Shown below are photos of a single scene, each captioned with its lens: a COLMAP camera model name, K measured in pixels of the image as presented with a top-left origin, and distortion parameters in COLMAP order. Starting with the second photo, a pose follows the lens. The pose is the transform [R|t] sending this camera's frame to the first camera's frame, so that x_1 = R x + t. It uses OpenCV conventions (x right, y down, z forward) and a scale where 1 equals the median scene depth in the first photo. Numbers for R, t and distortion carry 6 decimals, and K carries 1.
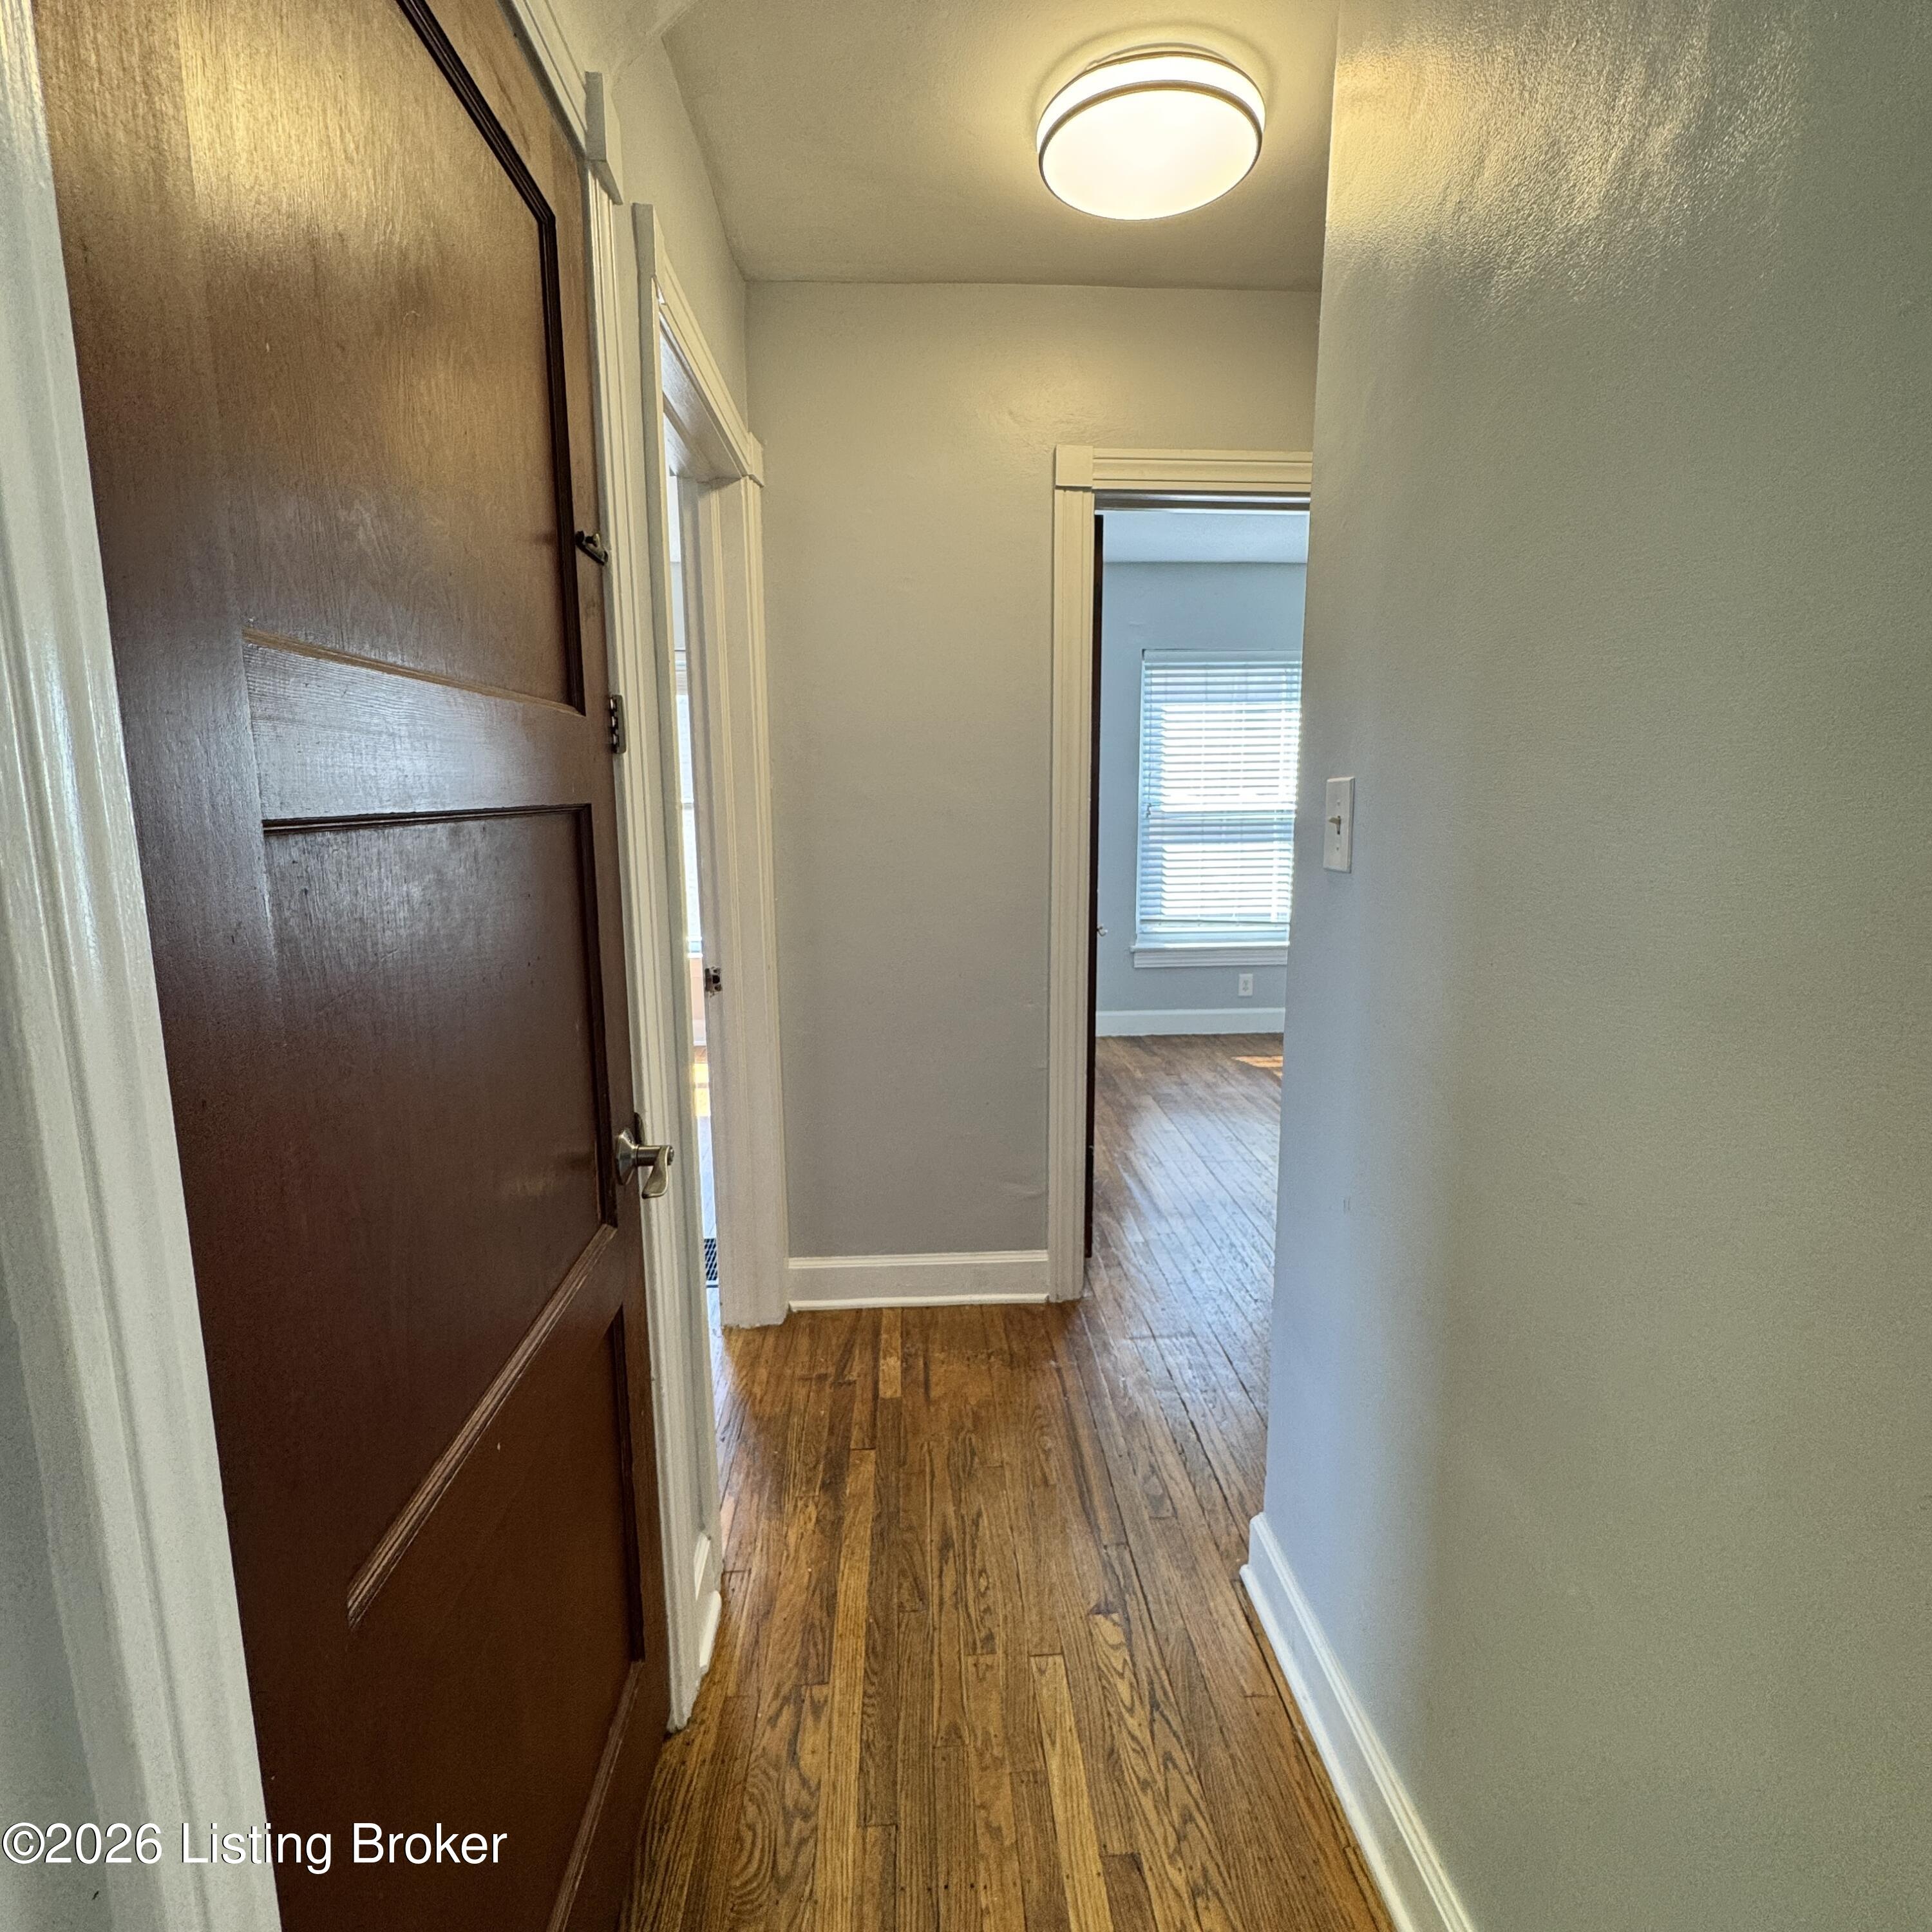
lens RADIAL K [[1087.9, 0, 966.0], [0, 1087.9, 966.0], [0, 0, 1]] dist [-0.001223, 0.000494]
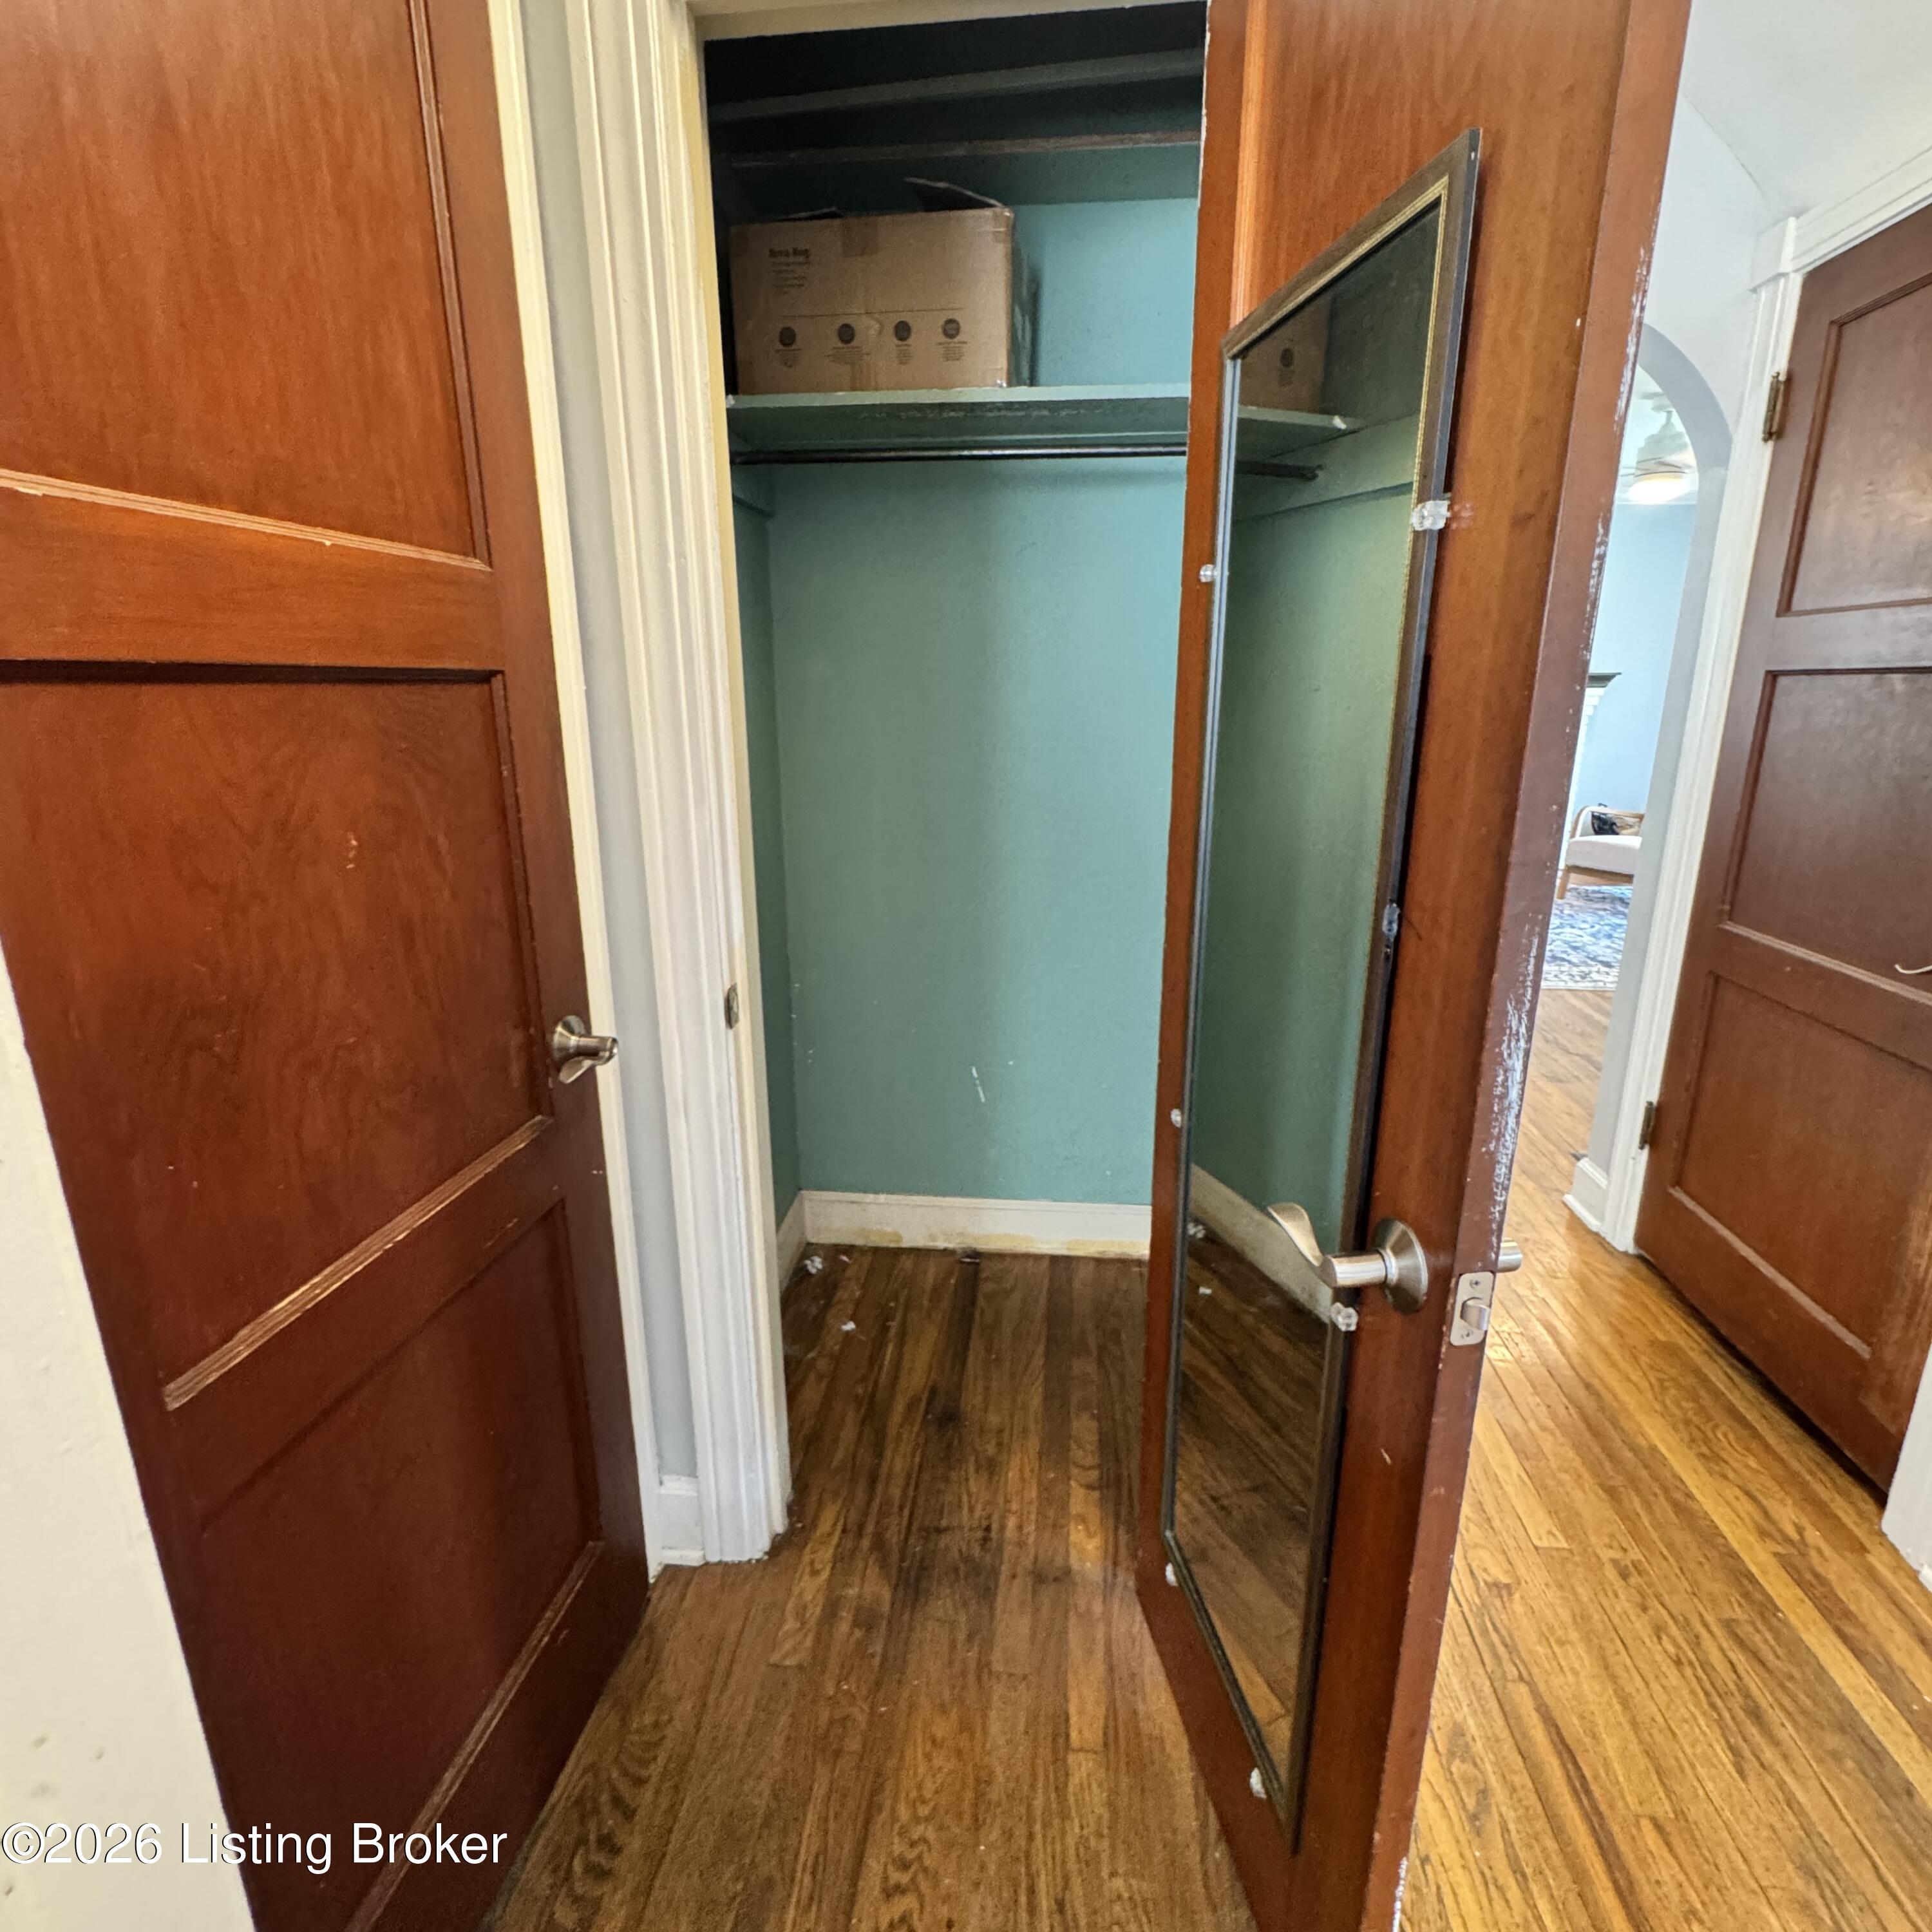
lens RADIAL K [[1087.9, 0, 966.0], [0, 1087.9, 966.0], [0, 0, 1]] dist [-0.001223, 0.000494]
pose [[-0.988739, -0.025948, 0.147381, 0.431564], [0.035632, 0.915707, 0.400263, -0.247437], [-0.145343, 0.401008, -0.904471, 1.616764]]
